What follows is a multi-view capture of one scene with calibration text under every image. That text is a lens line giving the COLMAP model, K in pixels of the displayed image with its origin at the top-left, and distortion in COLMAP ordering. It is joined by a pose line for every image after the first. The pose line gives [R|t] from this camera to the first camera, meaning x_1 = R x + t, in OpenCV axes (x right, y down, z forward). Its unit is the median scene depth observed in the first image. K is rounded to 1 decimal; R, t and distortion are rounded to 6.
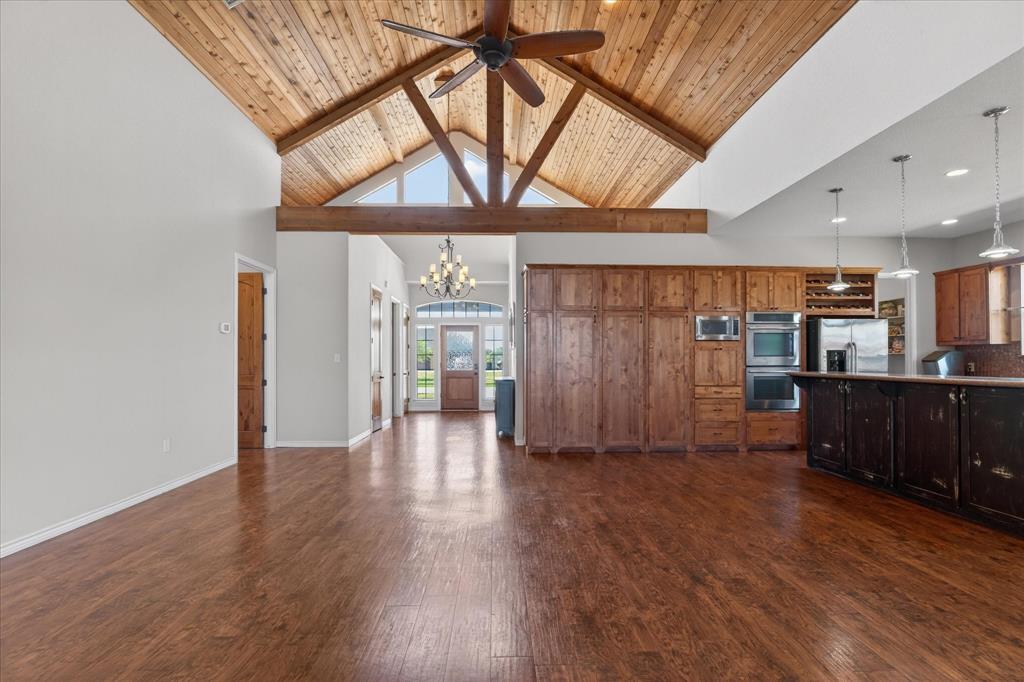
lens RADIAL K [[486.7, 0, 509.5], [0, 486.7, 360.0], [0, 0, 1]] dist [-0.048134, -0.000053]
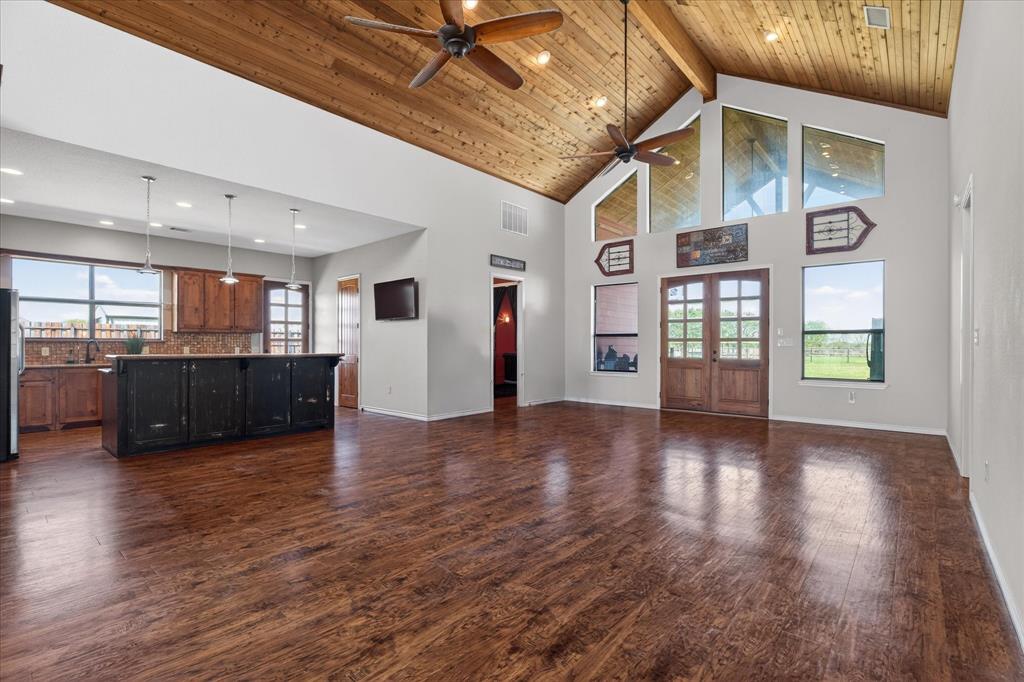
lens RADIAL K [[464.6, 0, 512.0], [0, 464.6, 341.0], [0, 0, 1]] dist [-0.001203, -0.000207]
pose [[-0.740369, 0.002719, 0.672195, -0.677657], [-0.000547, 0.999989, -0.004647, -0.001926], [-0.672200, -0.003808, -0.740360, 1.418179]]
